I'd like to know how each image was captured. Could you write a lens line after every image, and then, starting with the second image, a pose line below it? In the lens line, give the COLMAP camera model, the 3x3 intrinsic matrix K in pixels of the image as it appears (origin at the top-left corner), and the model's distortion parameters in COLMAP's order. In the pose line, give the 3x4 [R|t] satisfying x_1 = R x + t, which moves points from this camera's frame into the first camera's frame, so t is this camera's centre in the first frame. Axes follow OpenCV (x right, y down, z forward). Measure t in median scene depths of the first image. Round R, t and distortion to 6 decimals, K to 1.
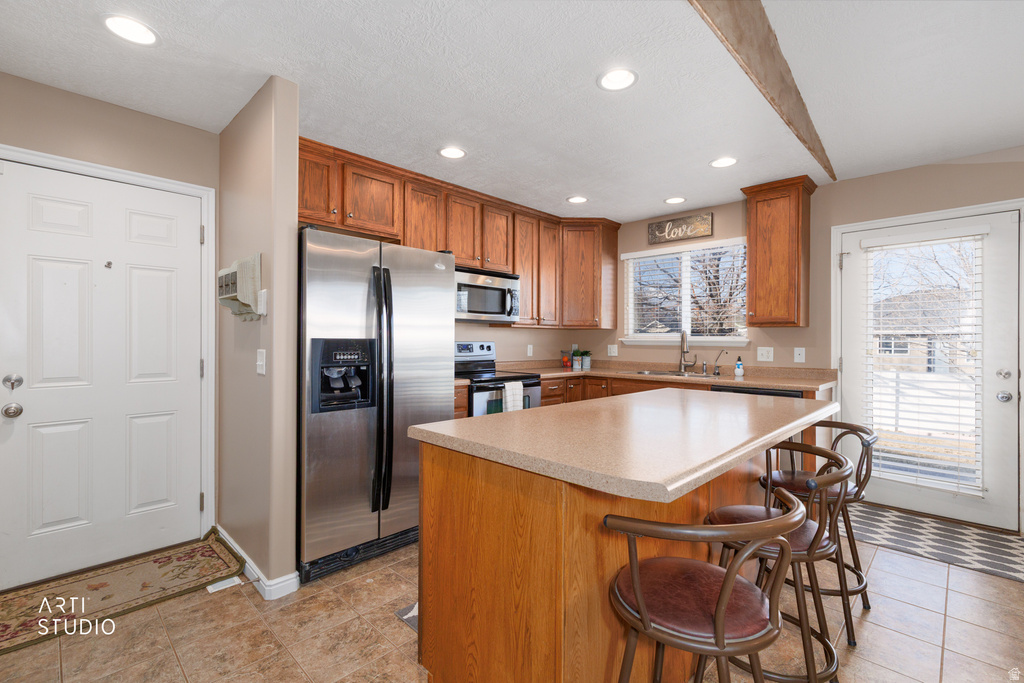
lens RADIAL K [[456.7, 0, 517.8], [0, 456.7, 337.6], [0, 0, 1]] dist [0.006137, -0.000330]
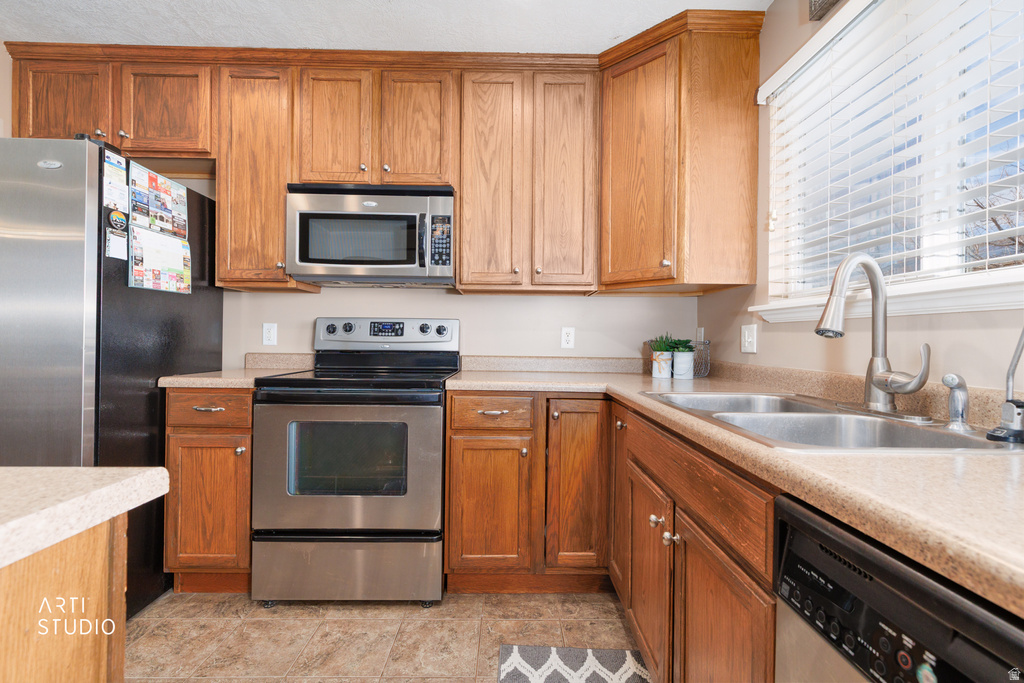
lens RADIAL K [[456.7, 0, 512.6], [0, 456.7, 336.4], [0, 0, 1]] dist [0.006137, -0.000330]
pose [[0.707637, -0.003295, -0.706568, 0.433163], [-0.003721, 0.999958, -0.008390, 0.038087], [0.706566, 0.008566, 0.707595, 0.716969]]
